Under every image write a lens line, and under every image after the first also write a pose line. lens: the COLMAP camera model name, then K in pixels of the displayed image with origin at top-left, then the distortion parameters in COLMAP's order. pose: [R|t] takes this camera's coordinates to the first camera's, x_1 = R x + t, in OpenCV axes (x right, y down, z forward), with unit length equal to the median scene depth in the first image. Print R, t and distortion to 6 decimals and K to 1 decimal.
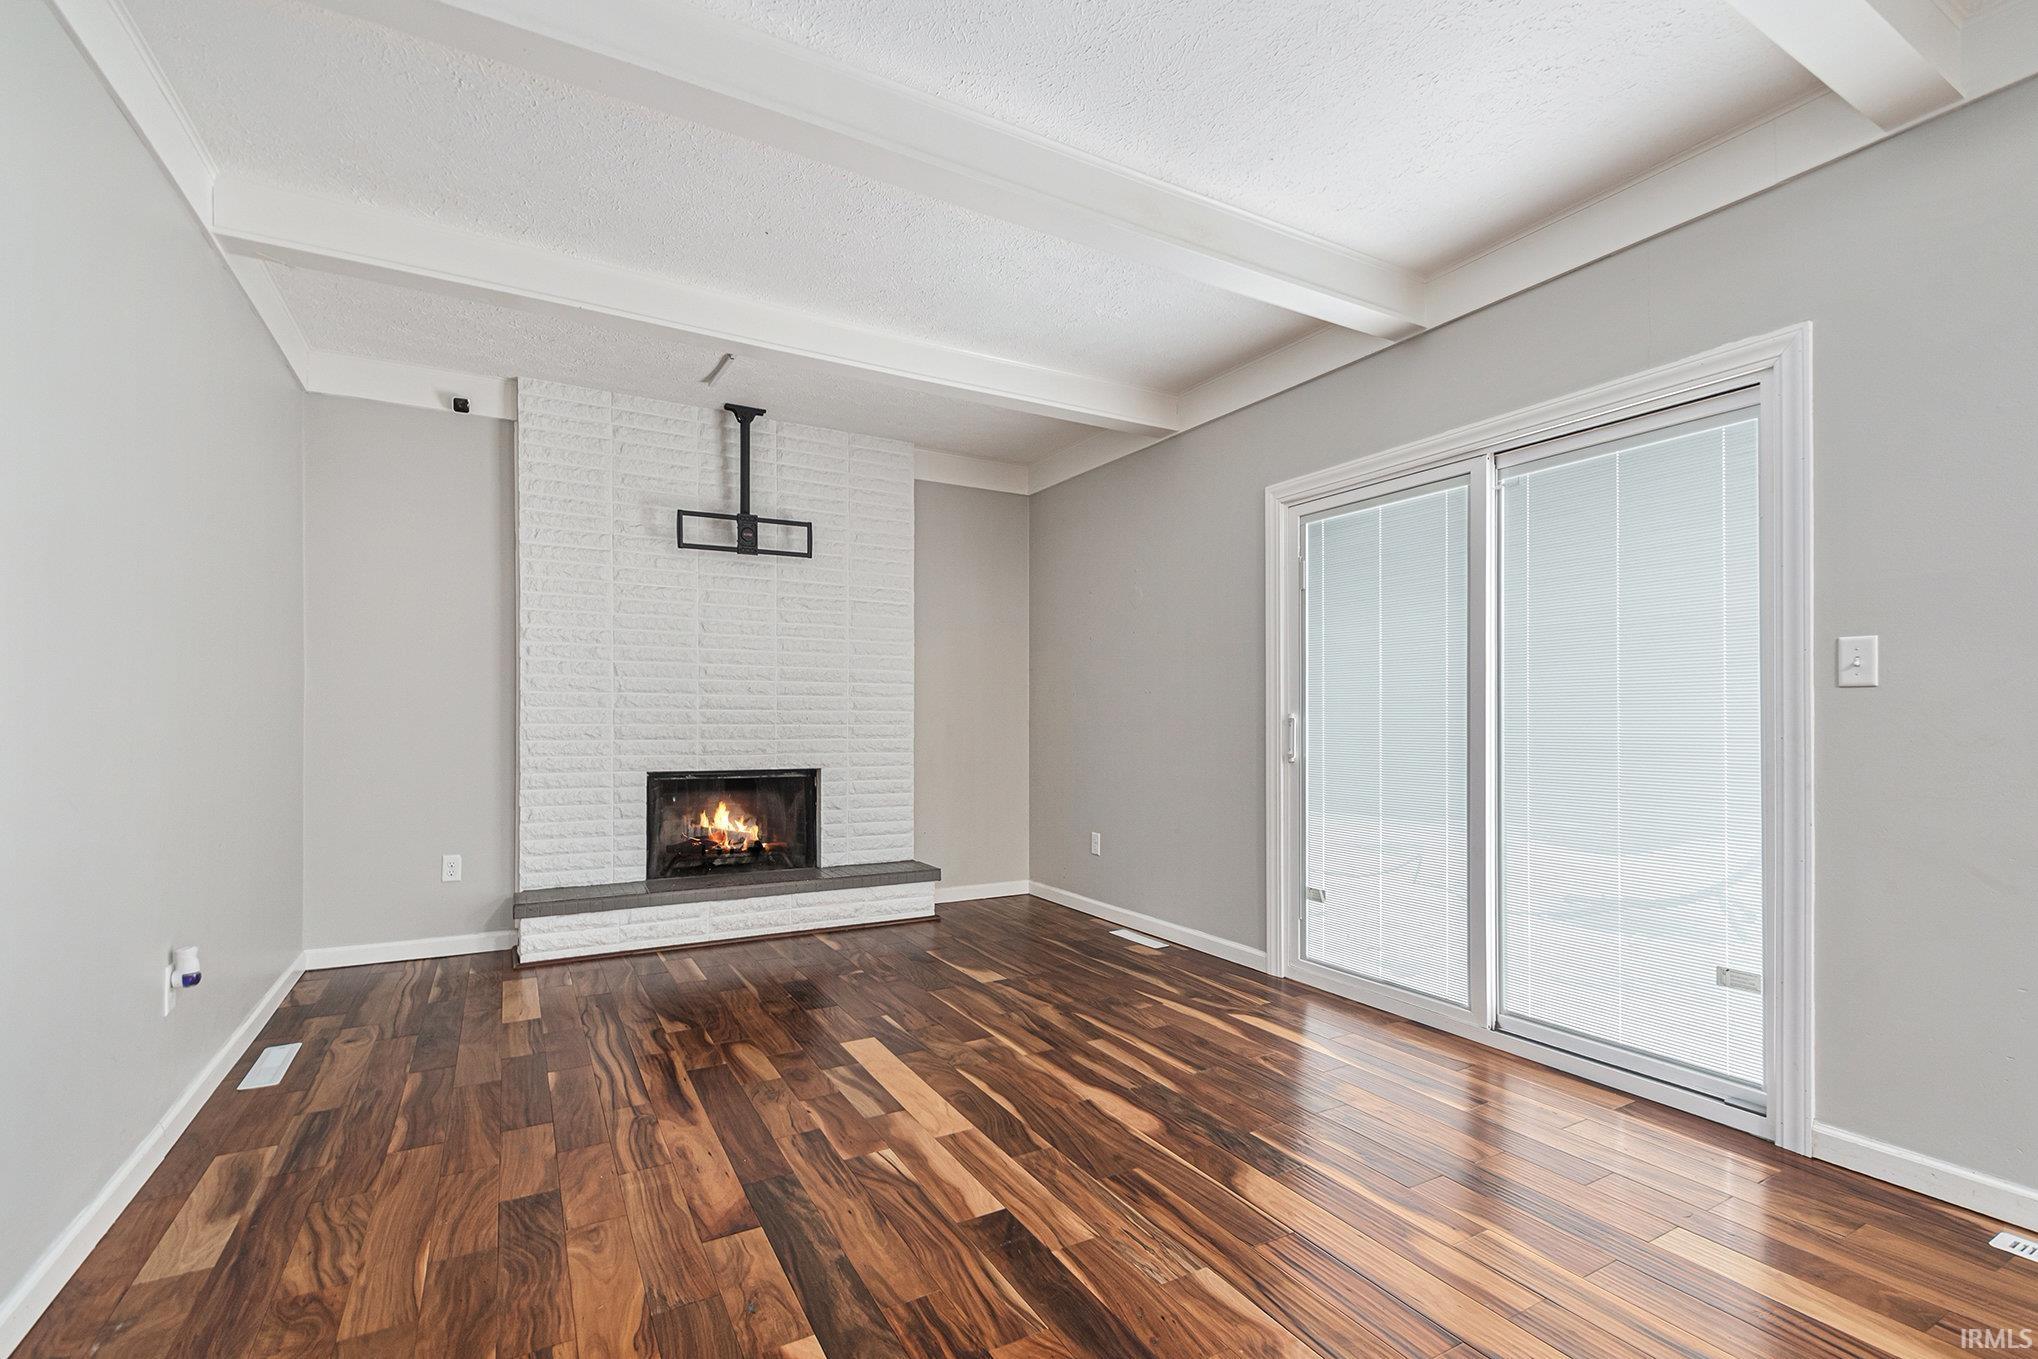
lens RADIAL K [[905.3, 0, 1016.8], [0, 905.3, 722.2], [0, 0, 1]] dist [-0.001047, -0.000238]
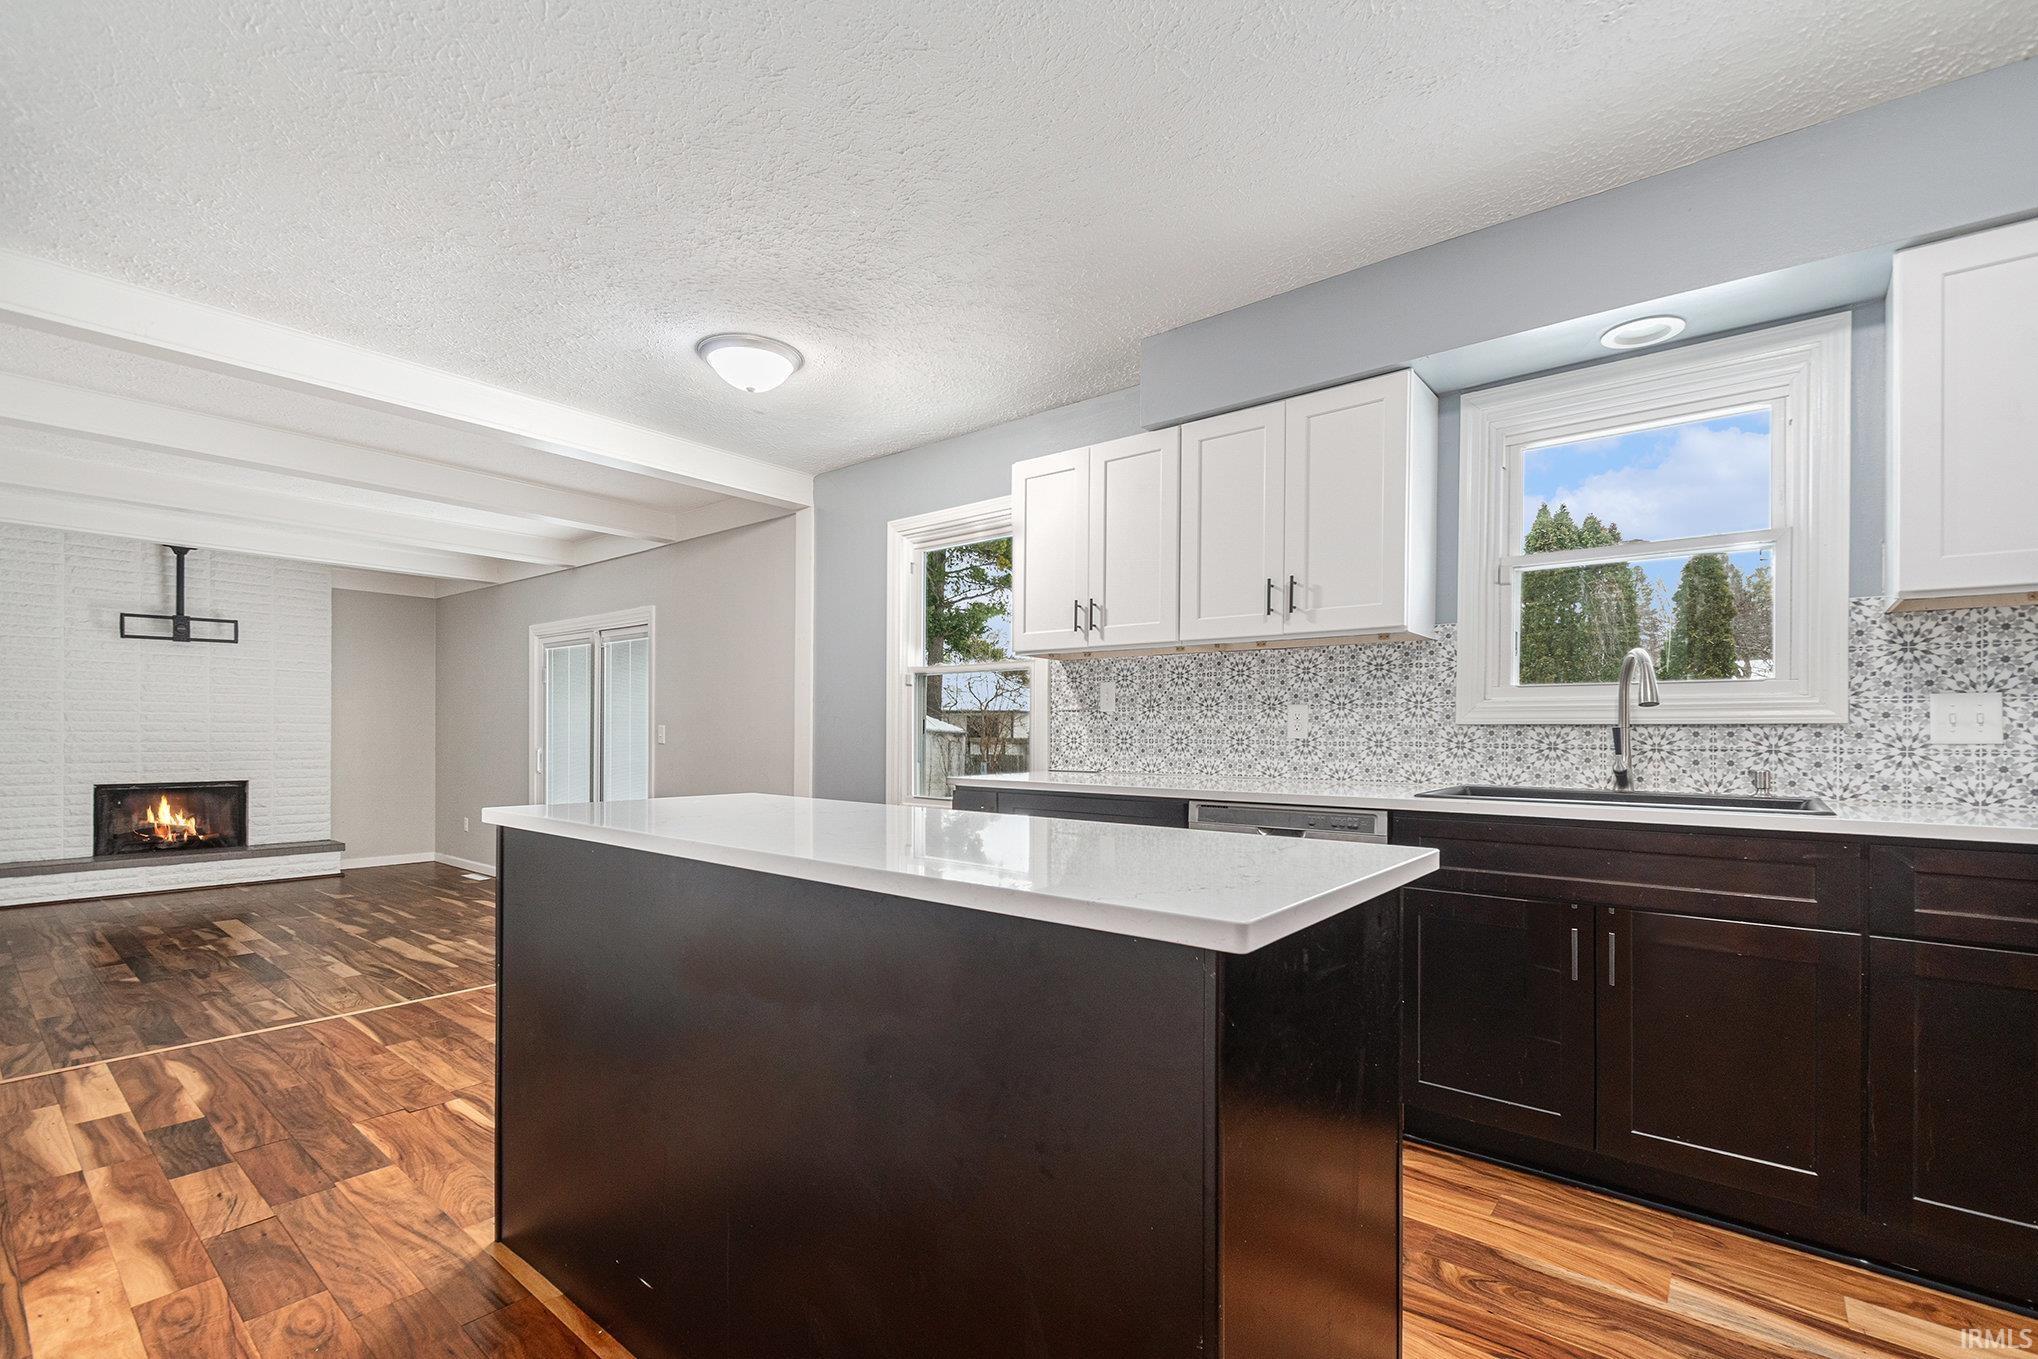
lens RADIAL K [[881.4, 0, 1025.8], [0, 881.4, 731.3], [0, 0, 1]] dist [-0.001348, -0.000400]
pose [[0.925707, 0.002582, 0.378232, 0.478601], [-0.003197, 0.999994, 0.000997, -0.040763], [-0.378227, -0.002132, 0.925710, -0.952631]]
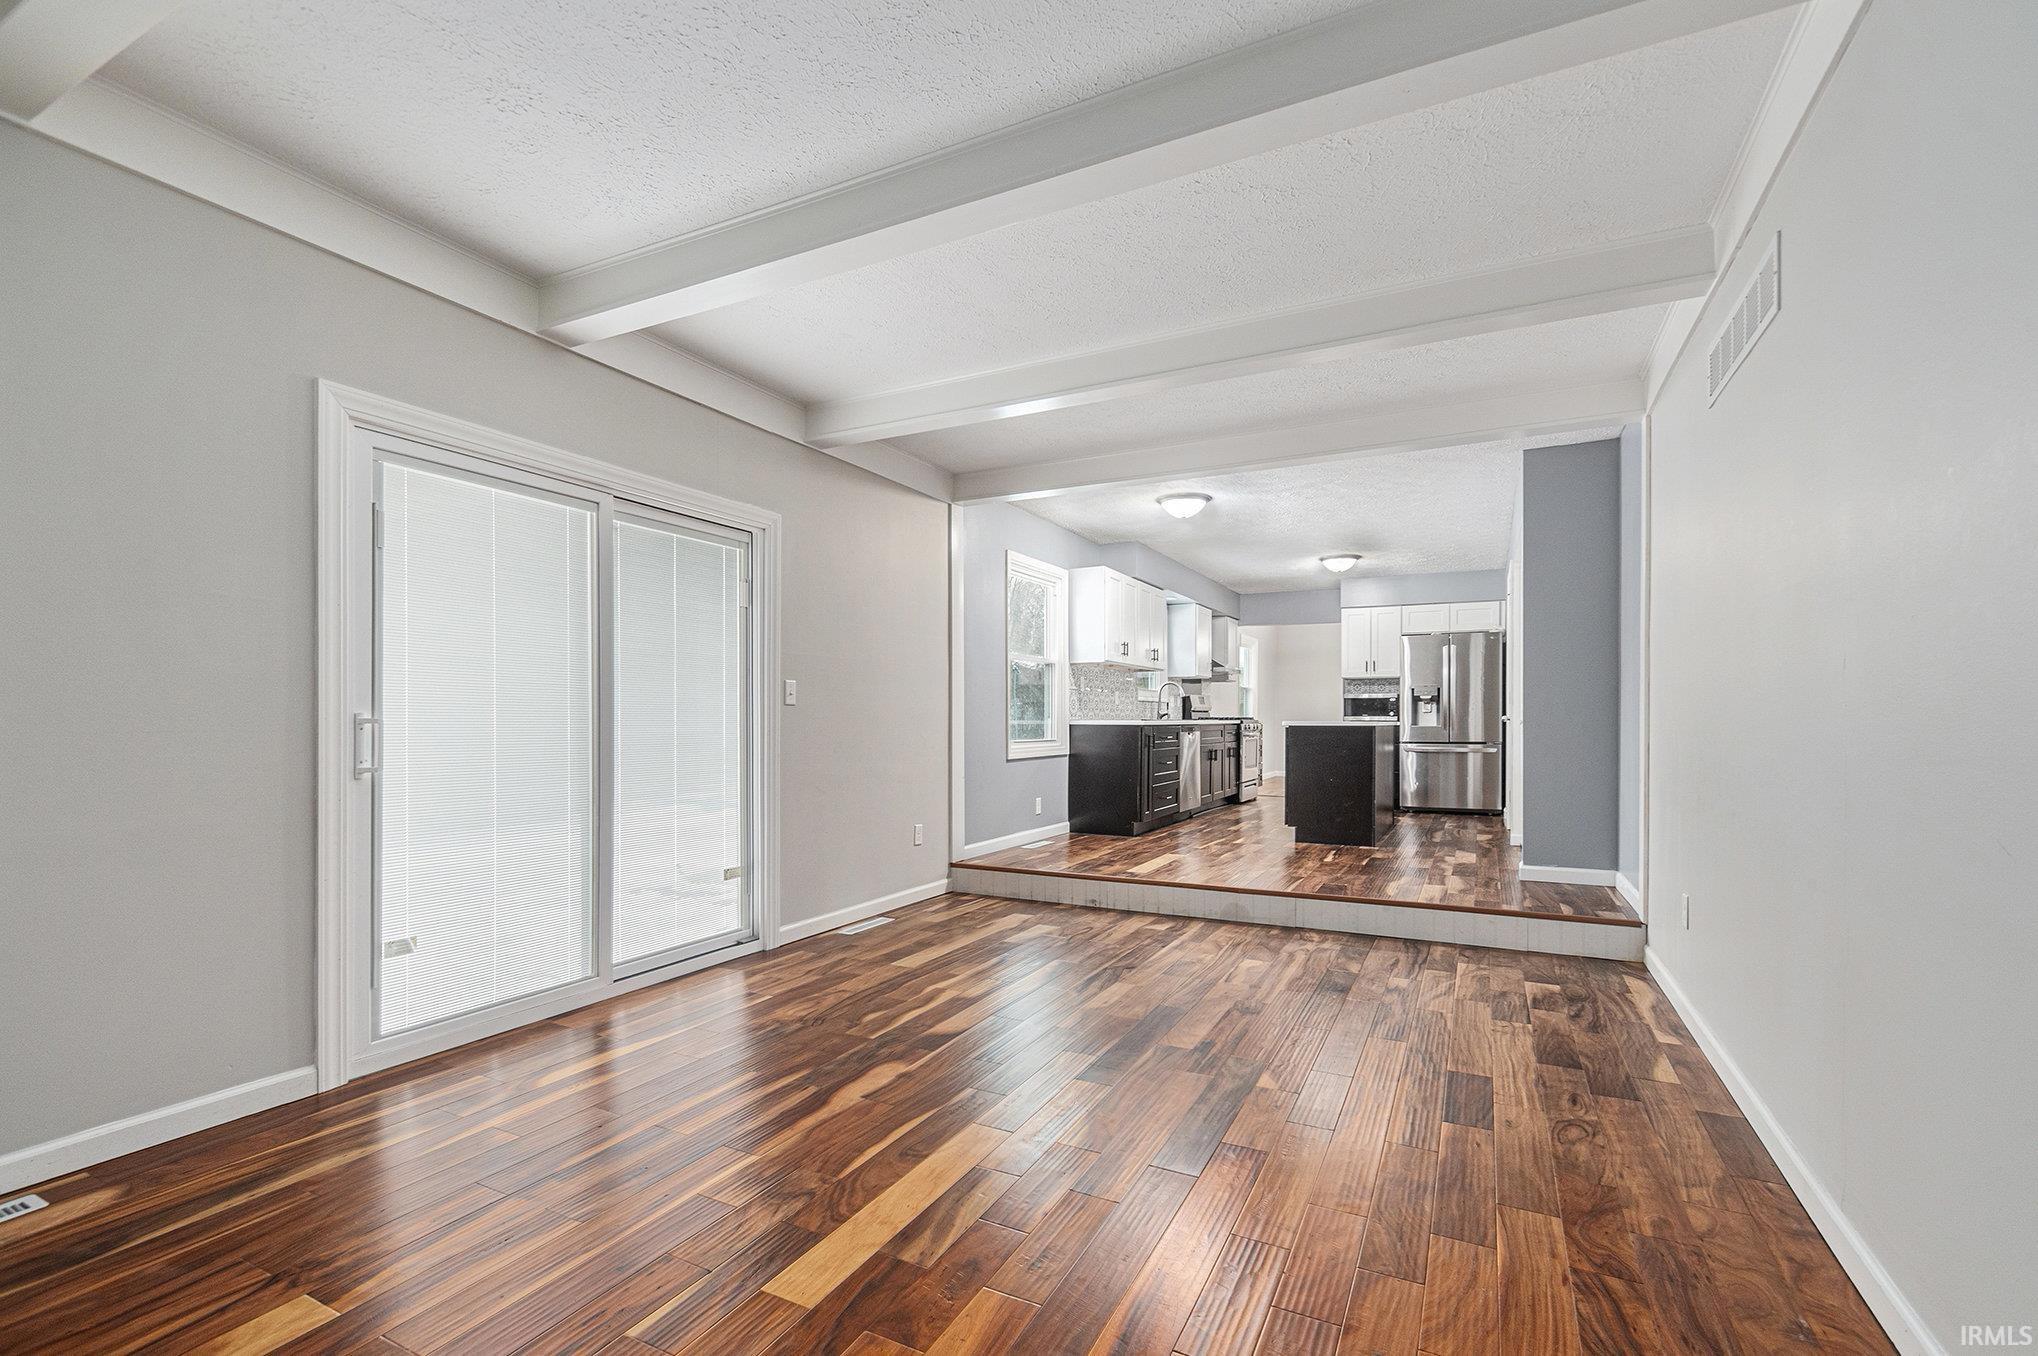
lens RADIAL K [[893.9, 0, 971.3], [0, 893.9, 726.6], [0, 0, 1]] dist [-0.000132, 0.000000]
pose [[-0.514024, -0.006722, 0.857750, -0.501401], [0.000652, 0.999966, 0.008228, -0.003691], [-0.857776, 0.004789, -0.514002, 0.840222]]
